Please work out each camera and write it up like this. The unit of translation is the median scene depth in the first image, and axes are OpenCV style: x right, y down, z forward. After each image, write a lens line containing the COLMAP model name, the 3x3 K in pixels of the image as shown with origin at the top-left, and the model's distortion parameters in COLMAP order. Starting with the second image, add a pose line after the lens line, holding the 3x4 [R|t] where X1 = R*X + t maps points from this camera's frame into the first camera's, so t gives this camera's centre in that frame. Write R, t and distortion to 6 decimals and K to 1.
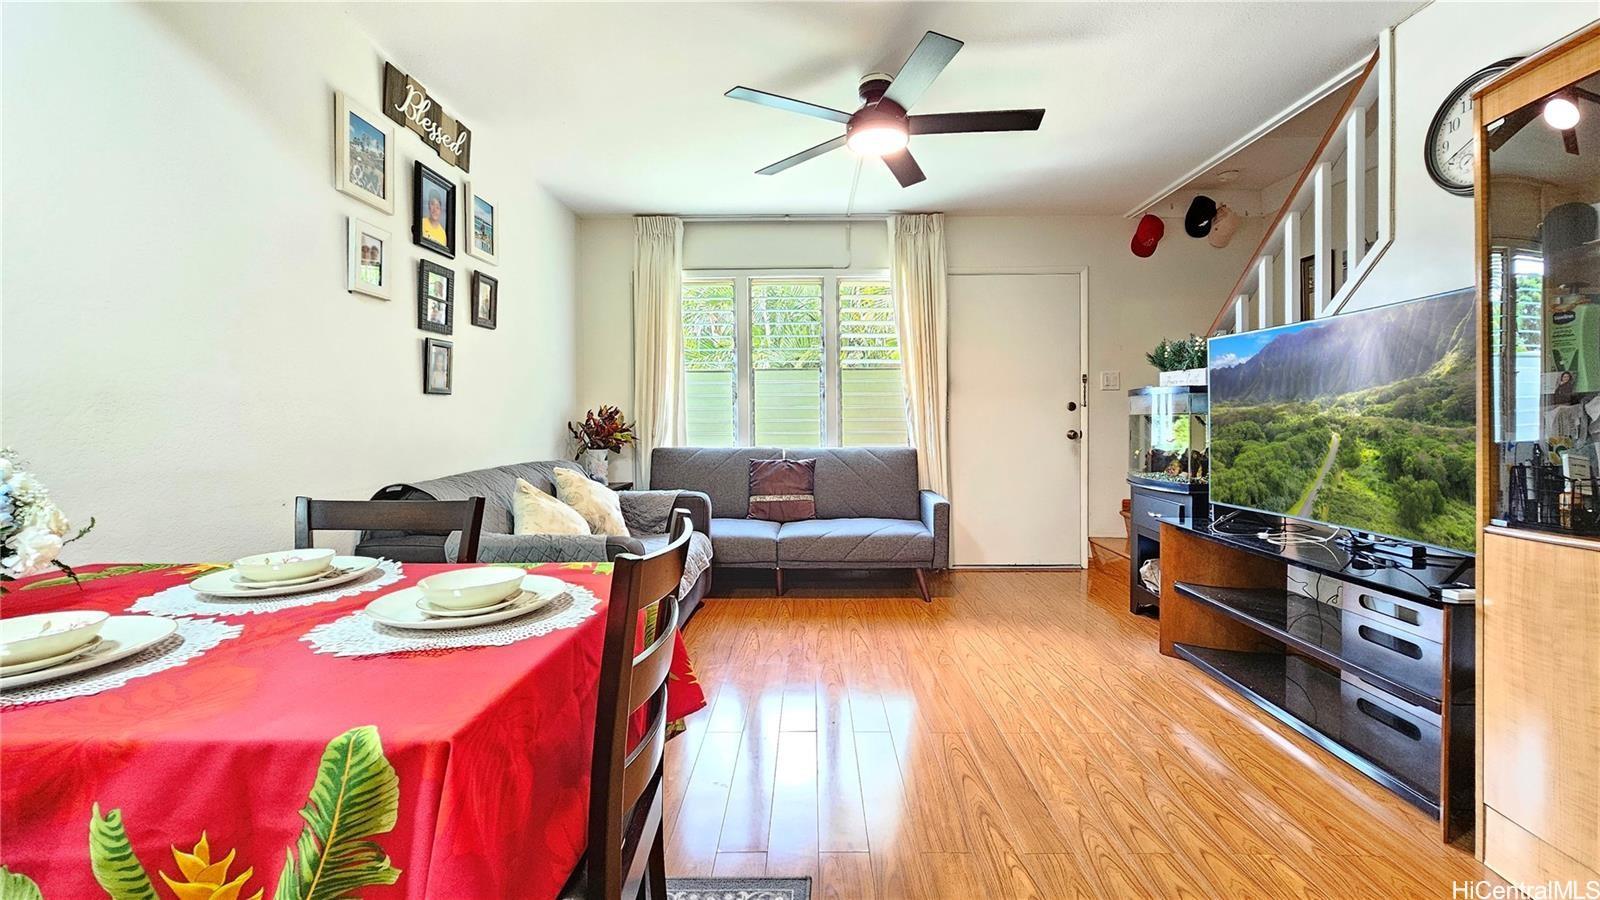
lens RADIAL K [[648.4, 0, 806.3], [0, 648.4, 436.8], [0, 0, 1]] dist [0.002439, -0.000404]
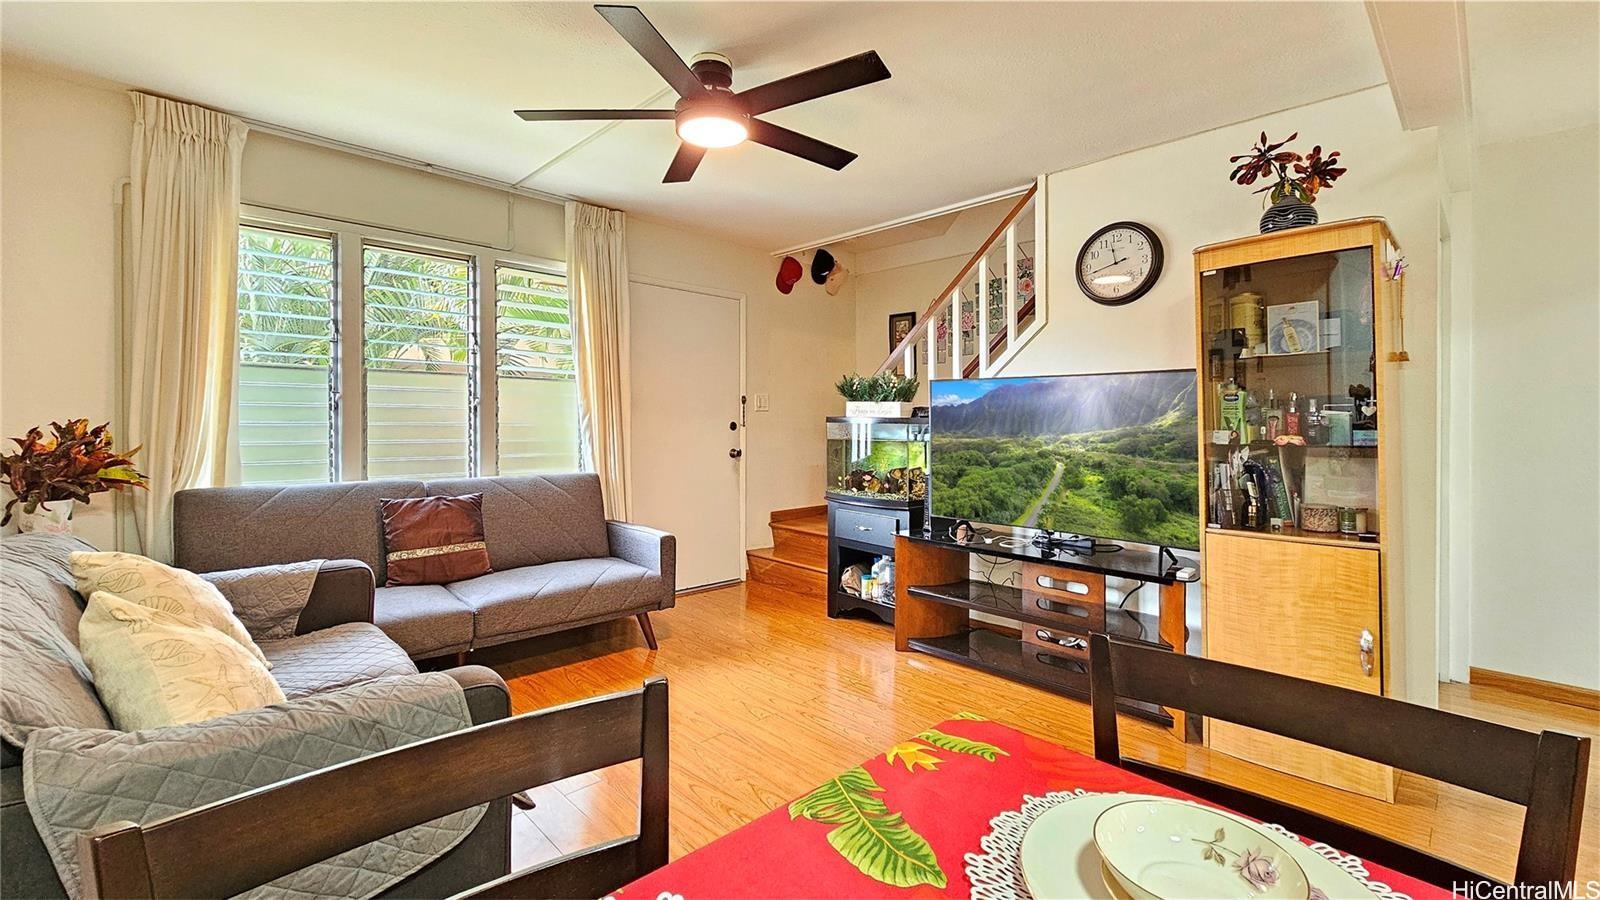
lens RADIAL K [[648.4, 0, 790.5], [0, 648.4, 426.9], [0, 0, 1]] dist [0.002439, -0.000404]
pose [[0.727310, 0.008359, 0.686258, -0.383560], [0.006042, 0.999809, -0.018582, -0.042868], [-0.686282, 0.017662, 0.727121, 0.294972]]
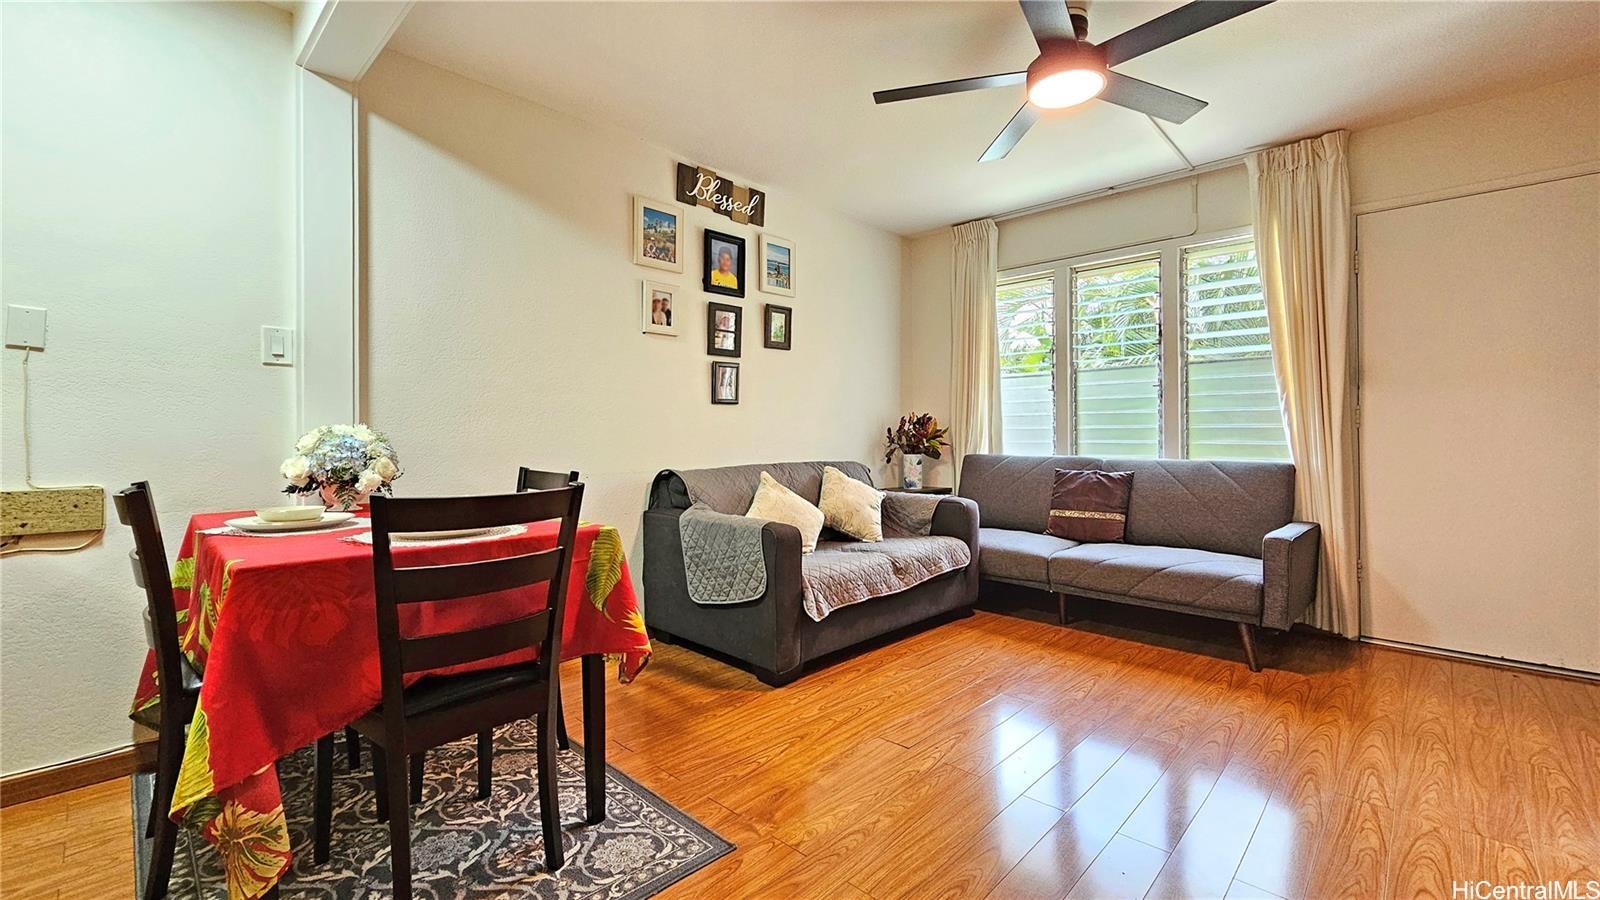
lens RADIAL K [[648.4, 0, 797.1], [0, 648.4, 438.2], [0, 0, 1]] dist [0.002439, -0.000404]
pose [[0.739095, 0.008511, -0.673548, 0.397333], [-0.019309, 0.999777, -0.008555, 0.010320], [0.673324, 0.019328, 0.739094, 0.140414]]
